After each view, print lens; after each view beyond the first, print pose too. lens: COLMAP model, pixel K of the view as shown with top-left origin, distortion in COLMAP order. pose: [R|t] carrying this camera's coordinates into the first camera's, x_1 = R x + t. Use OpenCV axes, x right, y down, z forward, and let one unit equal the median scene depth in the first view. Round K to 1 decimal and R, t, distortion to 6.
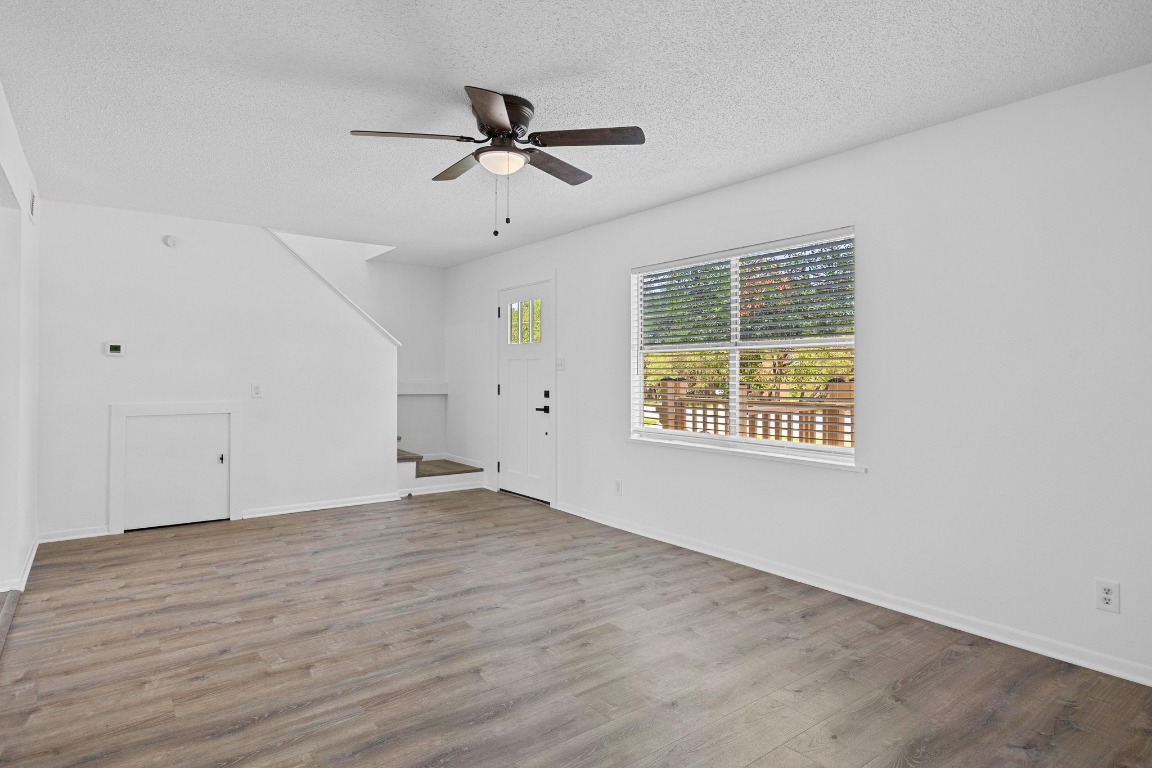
lens RADIAL K [[633.6, 0, 581.2], [0, 633.6, 376.1], [0, 0, 1]] dist [-0.003491, -0.001820]
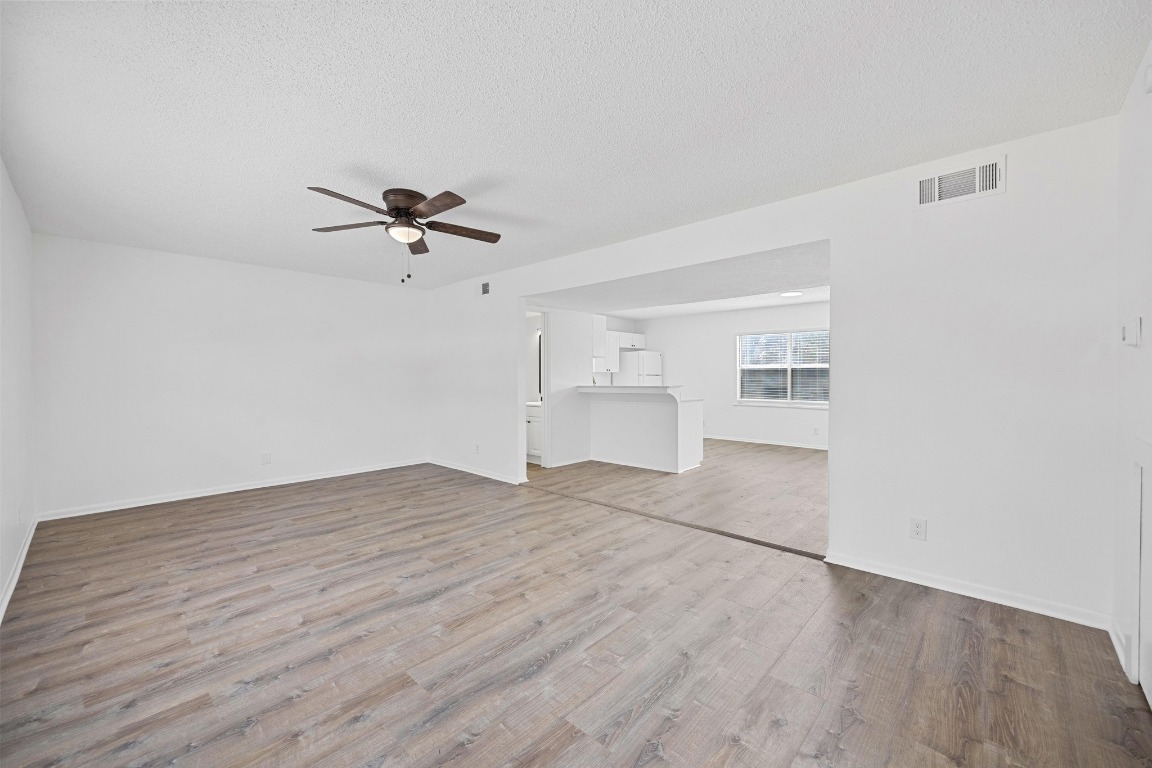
lens RADIAL K [[457.3, 0, 571.0], [0, 457.3, 357.0], [0, 0, 1]] dist [-0.002809, -0.000170]
pose [[-0.989000, -0.003693, -0.147870, -0.300563], [0.001657, 0.999349, -0.036041, -0.009873], [0.147906, -0.035889, -0.988350, 1.857871]]
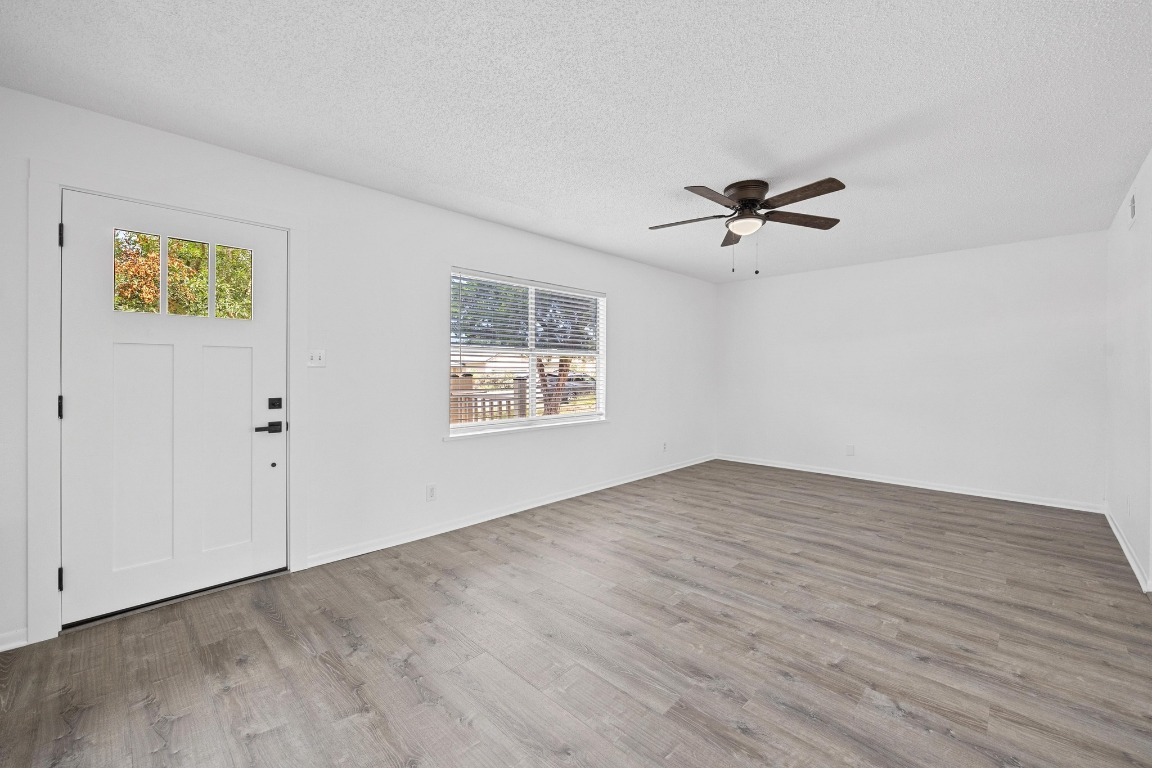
lens RADIAL K [[457.3, 0, 578.1], [0, 457.3, 377.4], [0, 0, 1]] dist [-0.002809, -0.000170]
pose [[-0.135252, -0.013397, 0.990721, -0.964818], [0.004169, 0.999892, 0.014090, -0.005430], [-0.990802, 0.006035, -0.135182, 1.321573]]
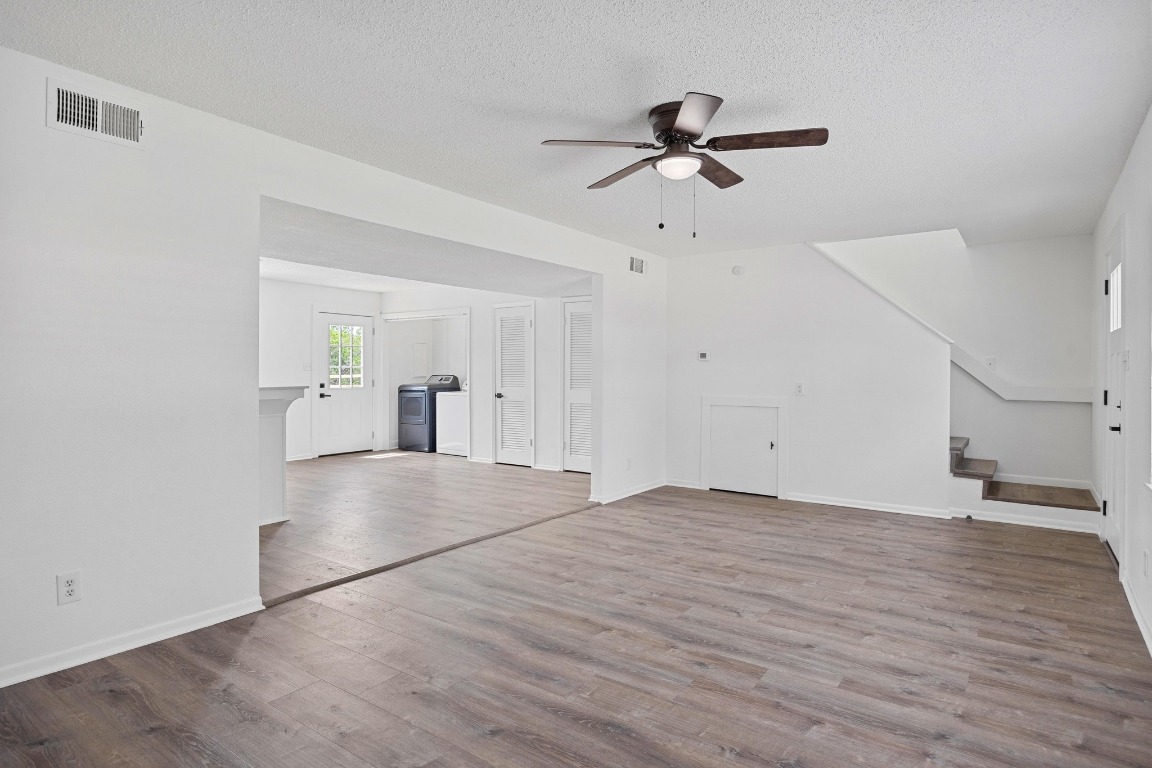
lens RADIAL K [[633.6, 0, 580.7], [0, 633.6, 374.5], [0, 0, 1]] dist [-0.003491, -0.001820]
pose [[0.290930, 0.001523, -0.956743, 0.712445], [-0.007697, 0.999970, -0.000748, 0.002872], [0.956713, 0.007582, 0.290933, 0.476011]]
